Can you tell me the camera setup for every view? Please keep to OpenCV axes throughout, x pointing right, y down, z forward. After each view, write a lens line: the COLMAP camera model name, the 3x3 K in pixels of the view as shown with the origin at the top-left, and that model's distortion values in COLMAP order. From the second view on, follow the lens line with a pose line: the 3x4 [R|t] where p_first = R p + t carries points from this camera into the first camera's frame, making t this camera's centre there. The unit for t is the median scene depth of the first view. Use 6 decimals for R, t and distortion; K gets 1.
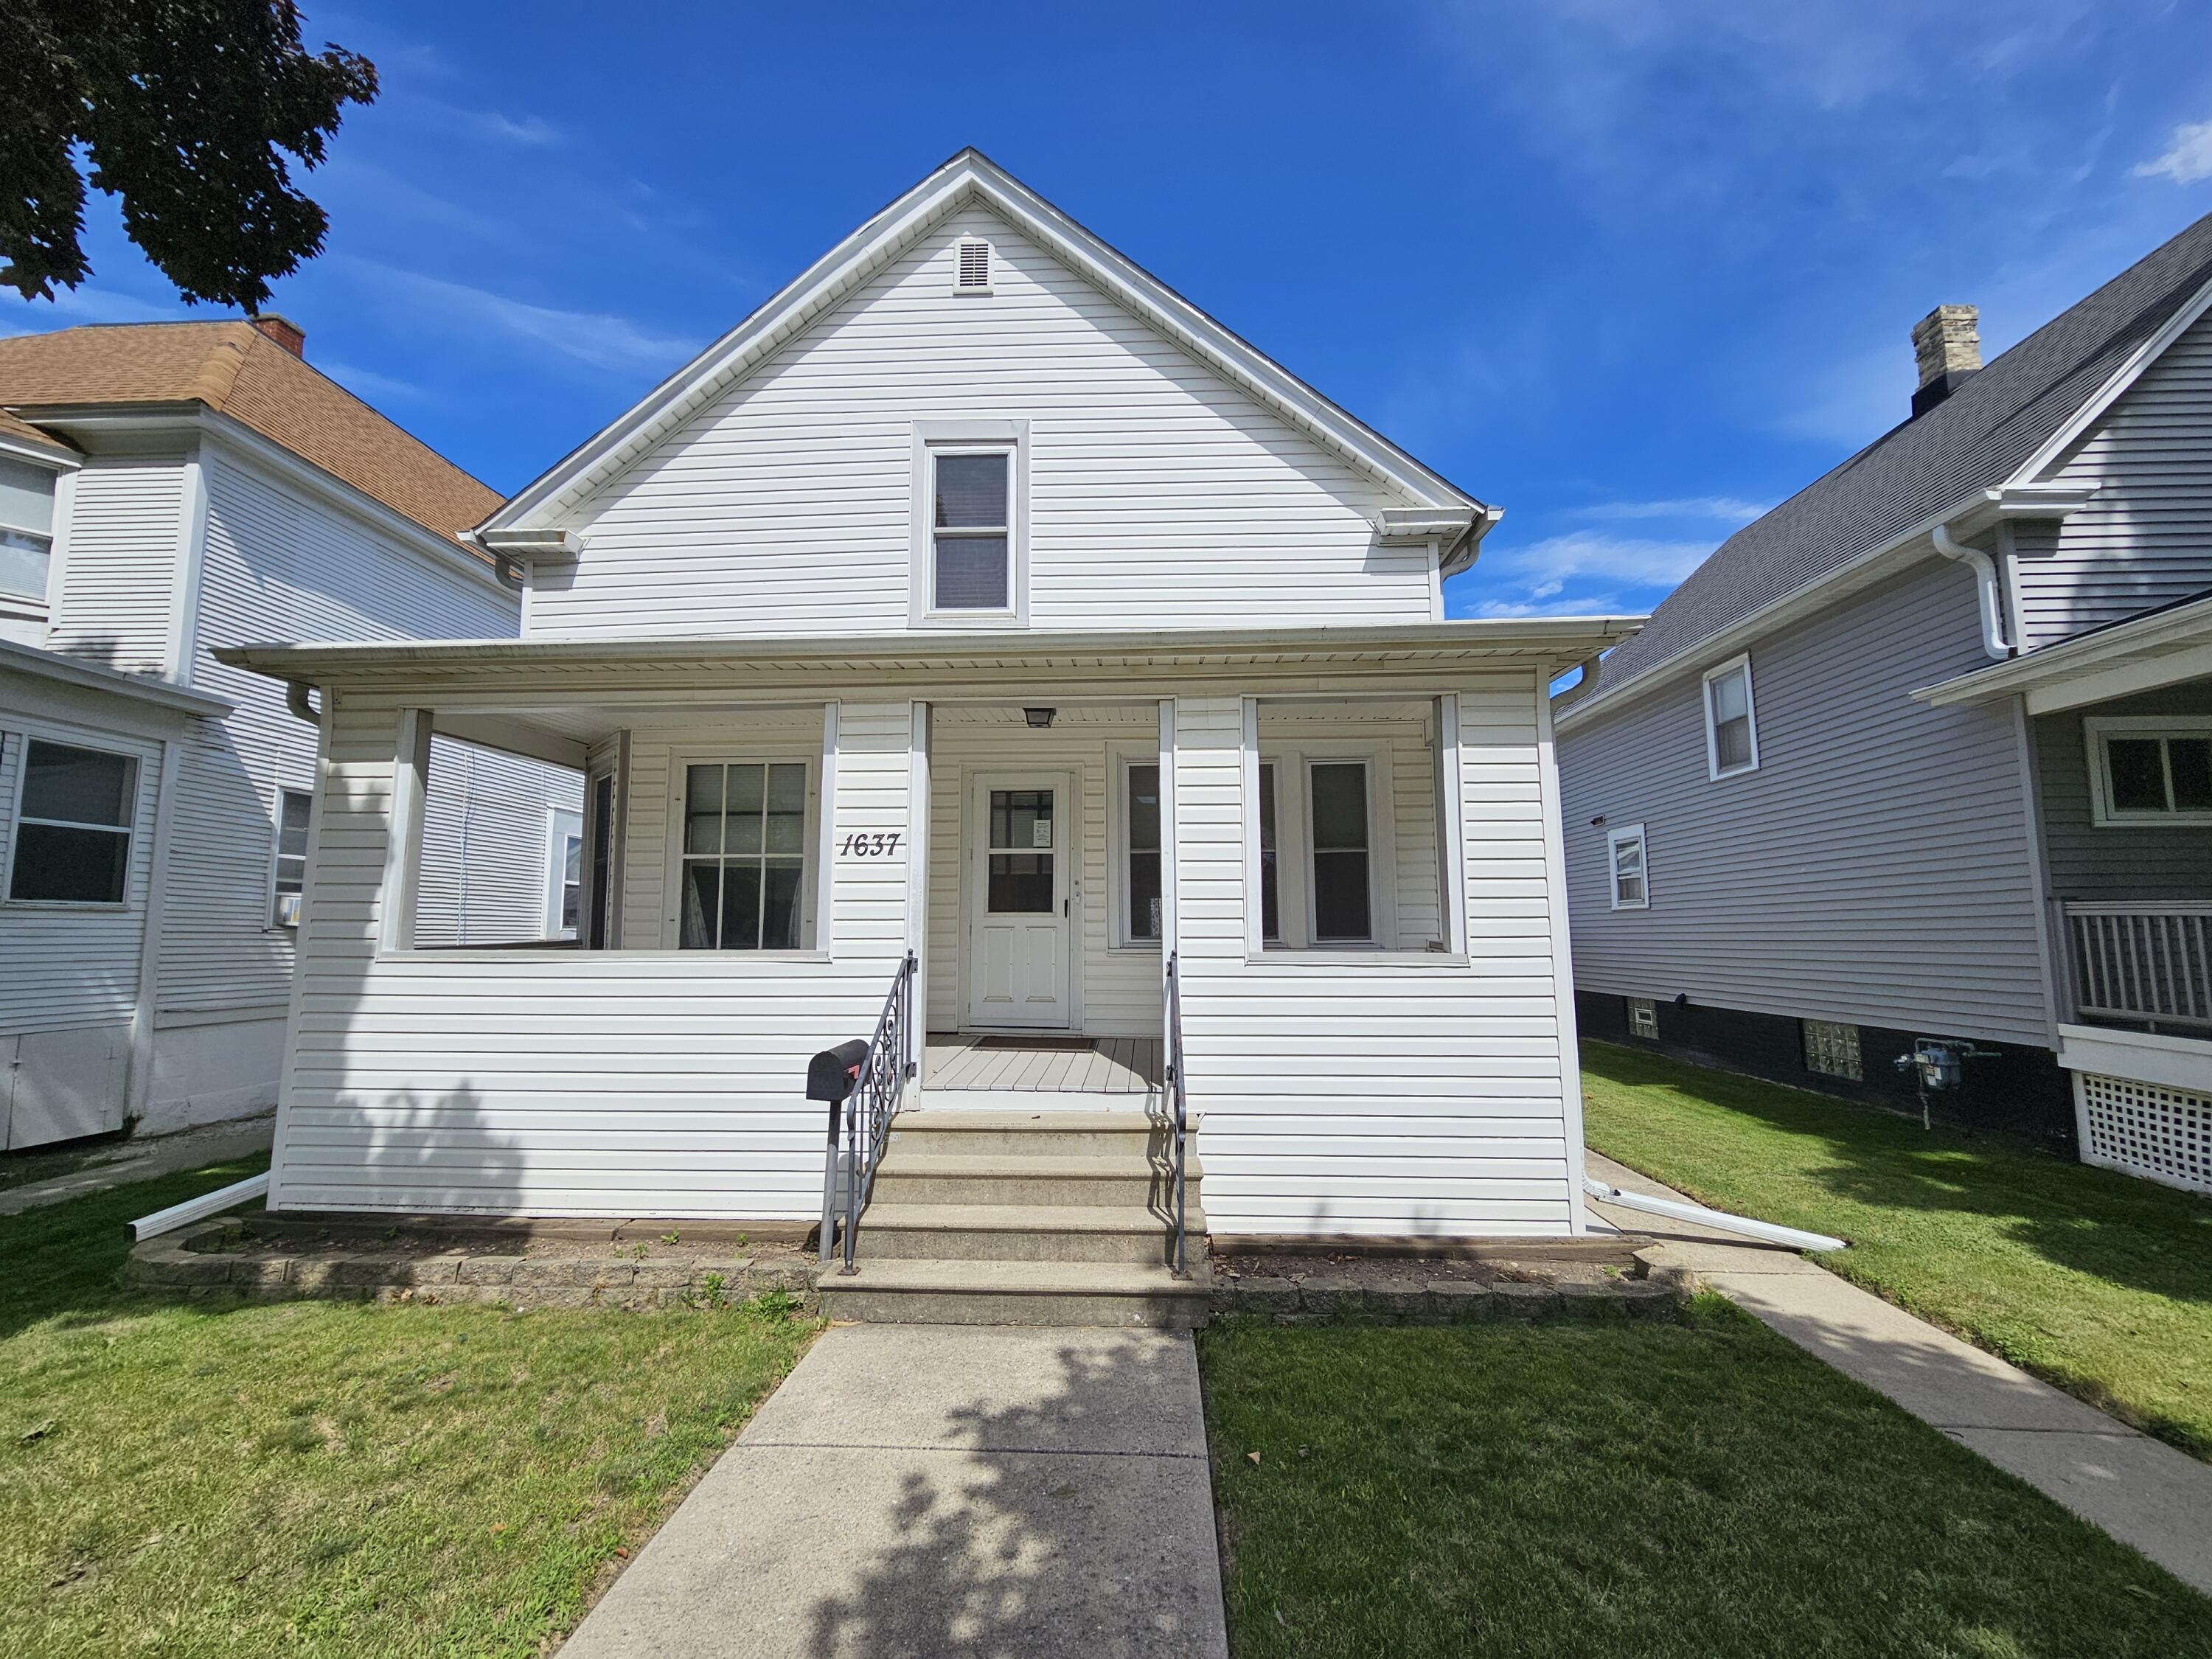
lens RADIAL K [[906.8, 0, 1103.6], [0, 906.8, 847.6], [0, 0, 1]] dist [-0.003043, -0.000731]
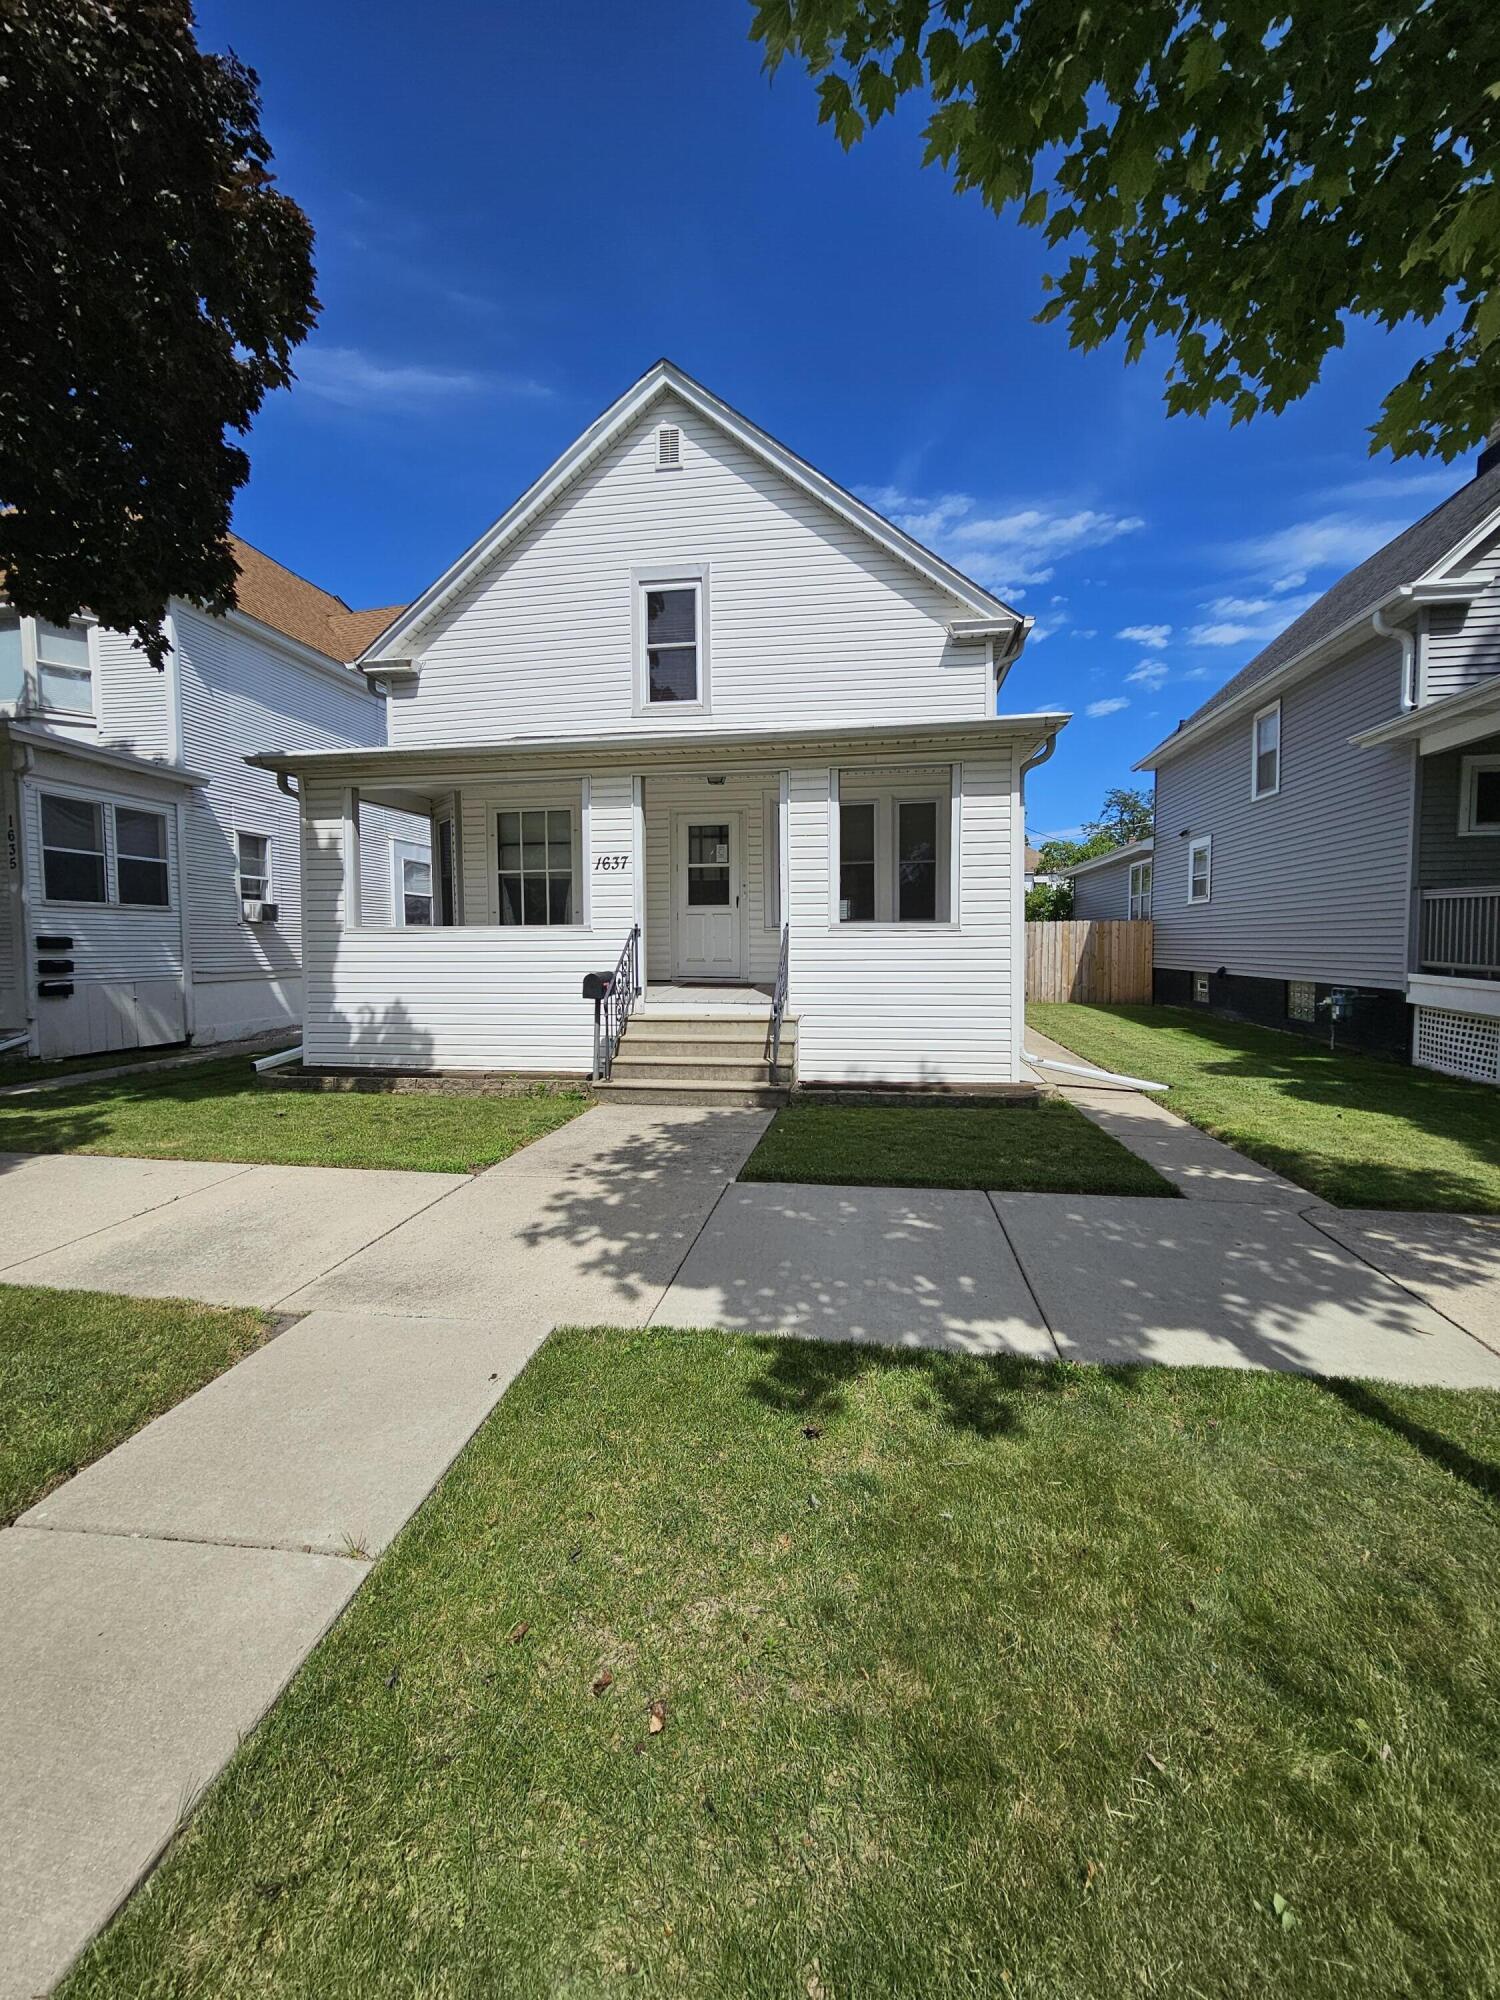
lens RADIAL K [[819.9, 0, 740.8], [0, 819.9, 984.9], [0, 0, 1]] dist [-0.003043, -0.000731]
pose [[0.993975, 0.000183, -0.109608, 0.118772], [0.016202, 0.988768, 0.148577, -0.001251], [0.108405, -0.149457, 0.982808, -0.405019]]
